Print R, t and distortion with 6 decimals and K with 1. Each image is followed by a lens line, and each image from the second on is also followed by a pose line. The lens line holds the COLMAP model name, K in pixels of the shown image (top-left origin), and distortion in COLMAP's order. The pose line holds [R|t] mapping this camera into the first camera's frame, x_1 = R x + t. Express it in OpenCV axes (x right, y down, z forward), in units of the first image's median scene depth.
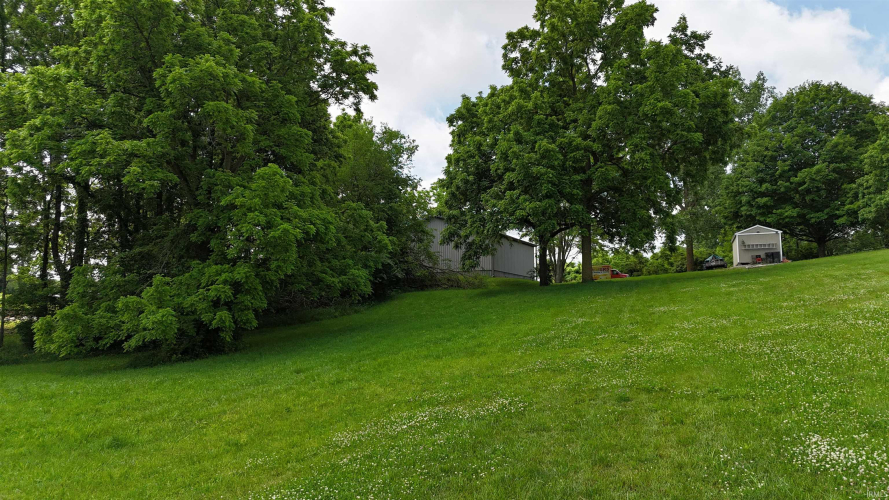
lens RADIAL K [[642.4, 0, 444.5], [0, 642.4, 250.0], [0, 0, 1]] dist [-0.012898, -0.004839]
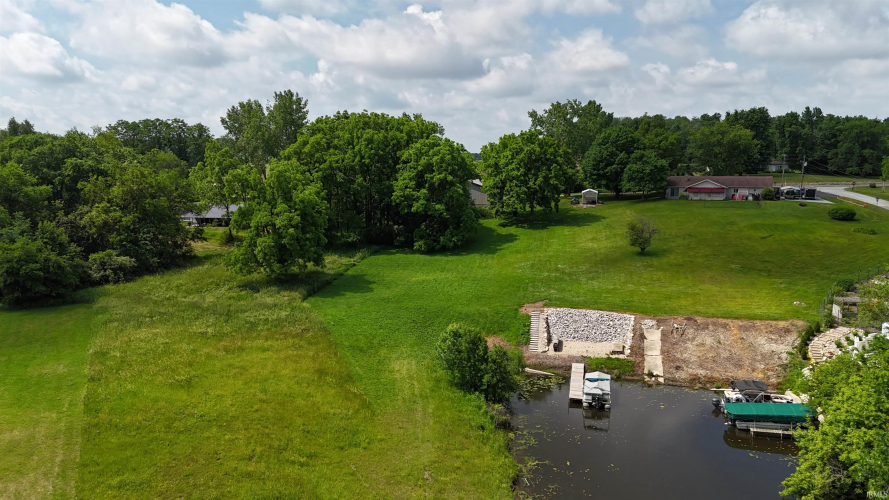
lens RADIAL K [[629.7, 0, 444.5], [0, 629.7, 250.0], [0, 0, 1]] dist [0.002257, -0.000312]
pose [[0.990690, -0.024585, 0.133898, -0.500205], [-0.010309, 0.967187, 0.253857, -0.468421], [-0.135746, -0.252874, 0.957929, -1.575724]]
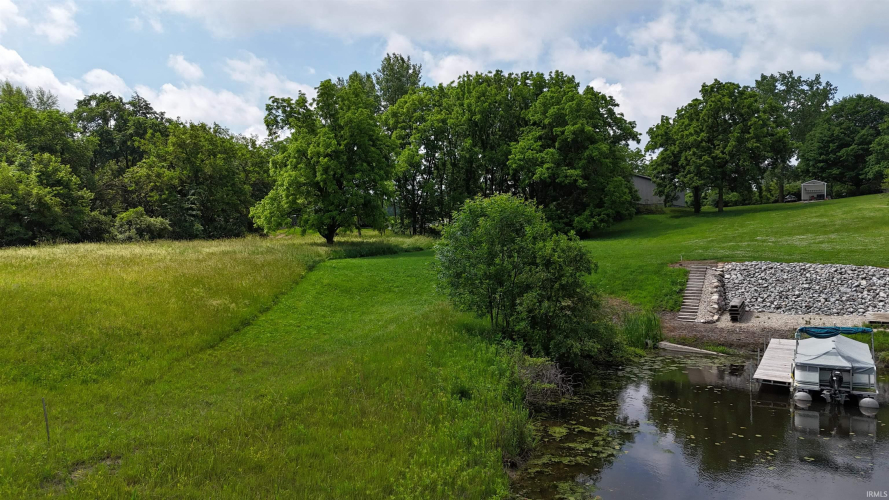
lens RADIAL K [[642.4, 0, 444.5], [0, 642.4, 250.0], [0, 0, 1]] dist [-0.012898, -0.004839]
pose [[0.986344, 0.006445, -0.164573, -0.280322], [0.014695, 0.991805, 0.126912, -0.088806], [0.164042, -0.127597, 0.978166, -1.064878]]
